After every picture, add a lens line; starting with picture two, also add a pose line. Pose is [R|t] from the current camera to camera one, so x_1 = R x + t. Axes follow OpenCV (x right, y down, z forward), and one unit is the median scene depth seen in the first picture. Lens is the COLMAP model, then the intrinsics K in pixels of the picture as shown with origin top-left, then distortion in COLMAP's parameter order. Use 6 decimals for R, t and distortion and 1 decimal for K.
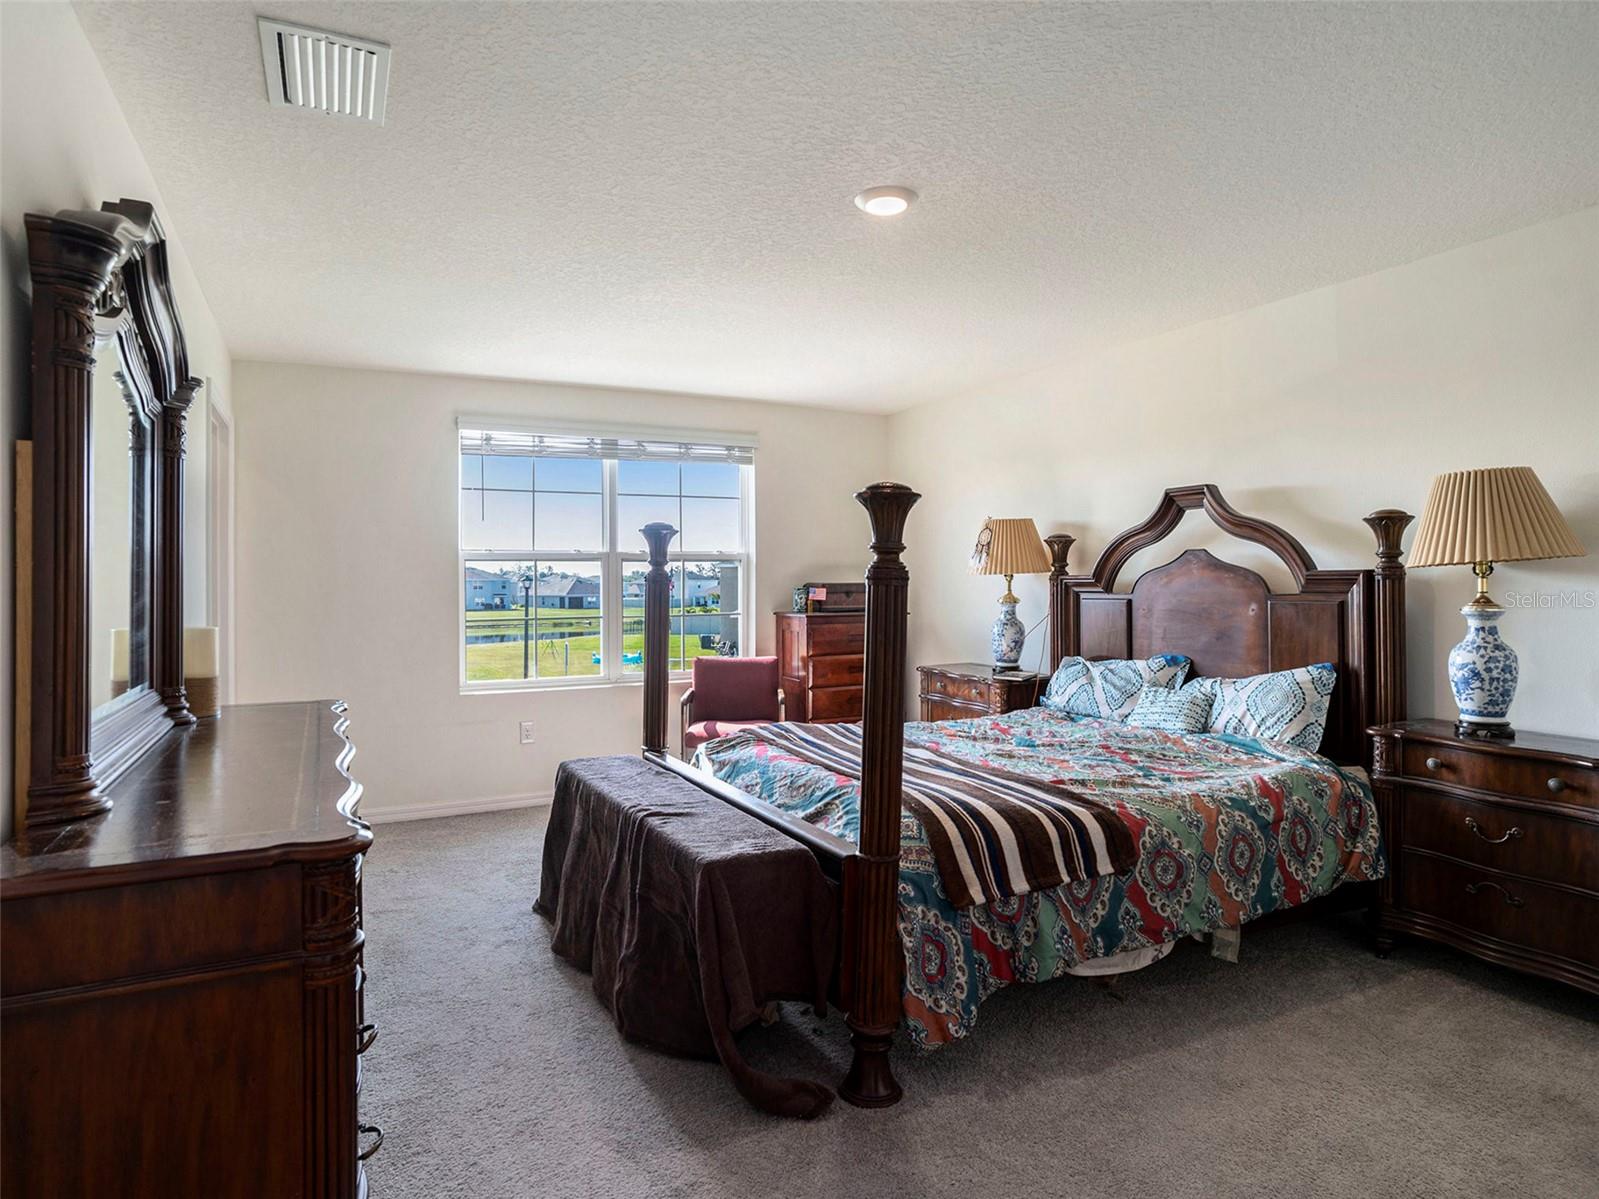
lens RADIAL K [[893.6, 0, 787.7], [0, 893.6, 589.9], [0, 0, 1]] dist [-0.082832, 0.039767]
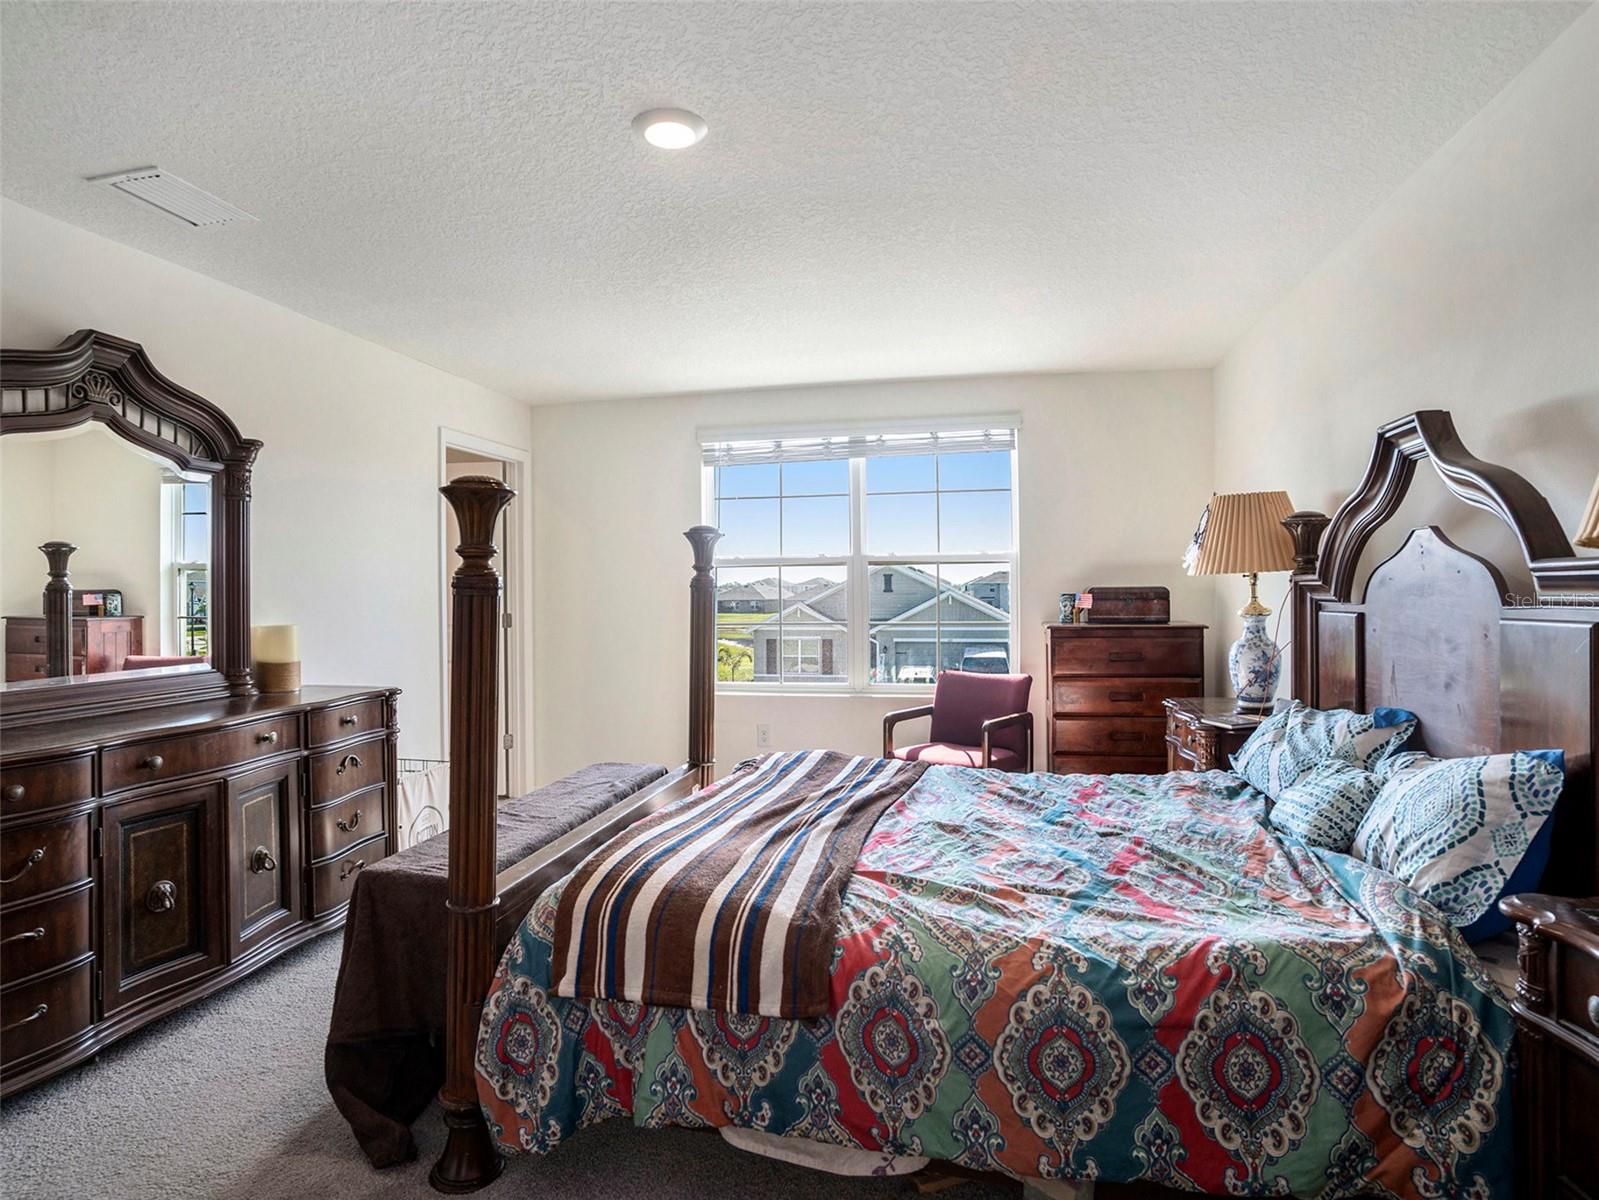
lens RADIAL K [[902.9, 0, 760.0], [0, 902.9, 600.3], [0, 0, 1]] dist [-0.074941, 0.036111]
pose [[0.770270, 0.004106, -0.637704, 0.715671], [0.001398, 0.999966, 0.008127, -0.005885], [0.637716, -0.007151, 0.770238, 0.413888]]
